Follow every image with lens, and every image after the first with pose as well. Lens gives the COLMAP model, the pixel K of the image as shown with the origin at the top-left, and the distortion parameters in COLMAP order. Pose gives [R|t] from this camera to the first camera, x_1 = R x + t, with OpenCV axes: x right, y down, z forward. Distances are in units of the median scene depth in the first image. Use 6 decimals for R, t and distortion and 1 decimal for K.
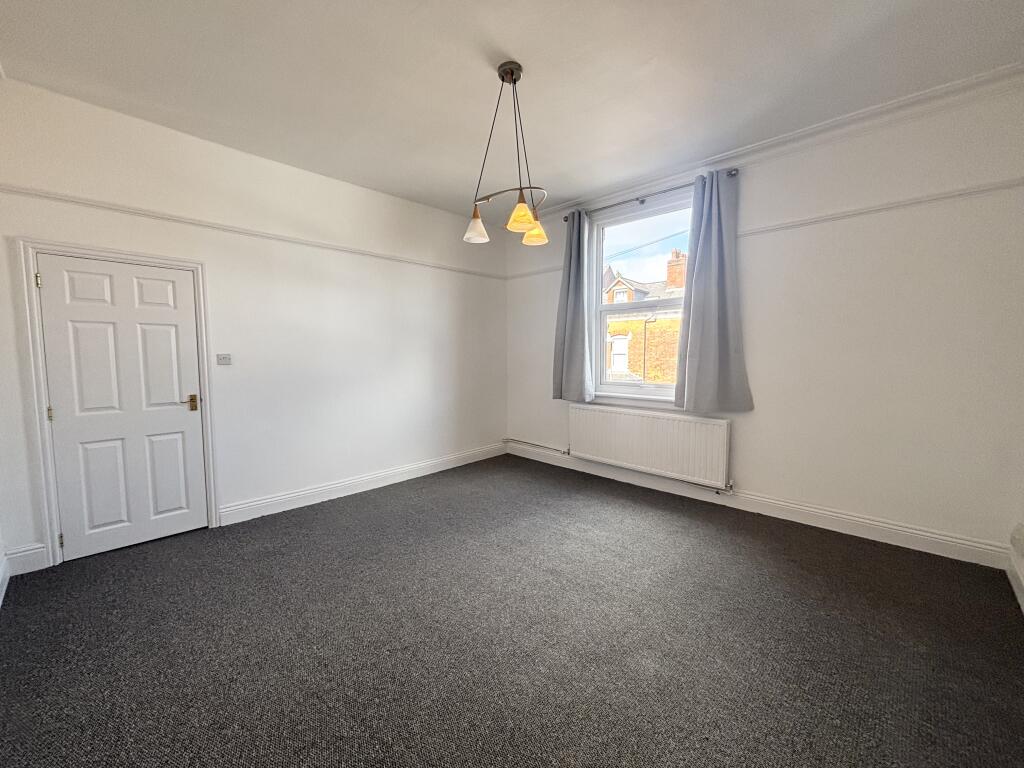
lens RADIAL K [[410.3, 0, 512.0], [0, 410.3, 384.0], [0, 0, 1]] dist [0.002045, 0.000068]
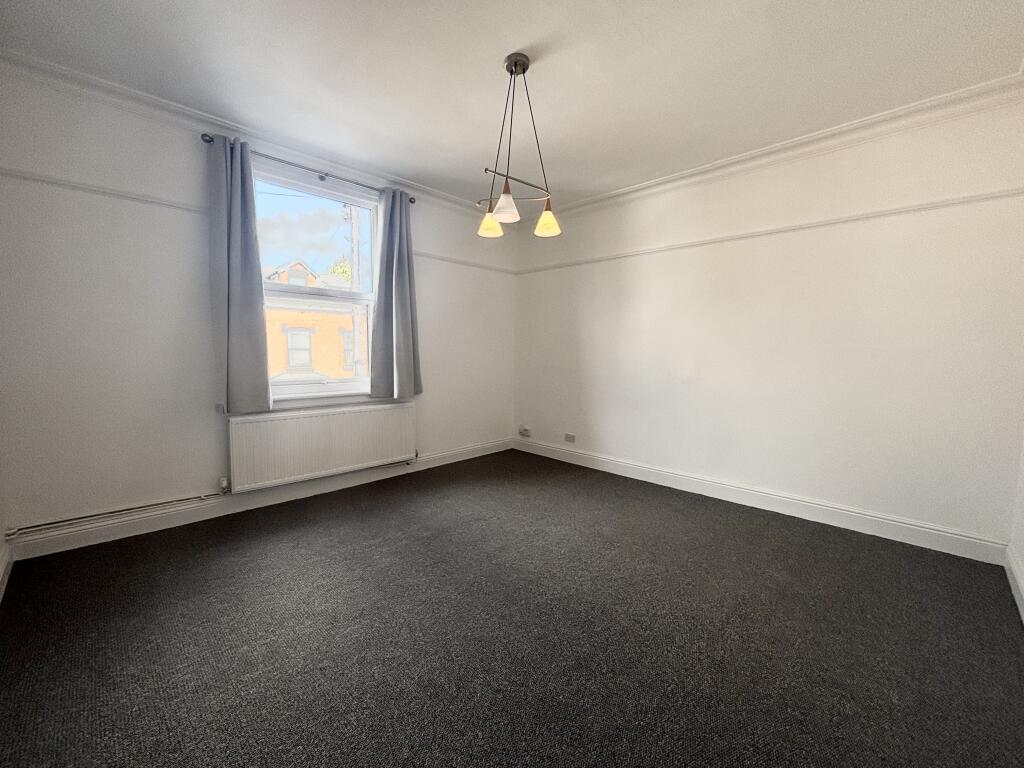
lens RADIAL K [[410.3, 0, 512.0], [0, 410.3, 384.0], [0, 0, 1]] dist [0.002045, 0.000068]
pose [[0.029633, -0.079810, 0.996370, -0.622484], [0.069688, 0.994547, 0.077591, -0.035944], [-0.997129, 0.067136, 0.035033, 0.601868]]
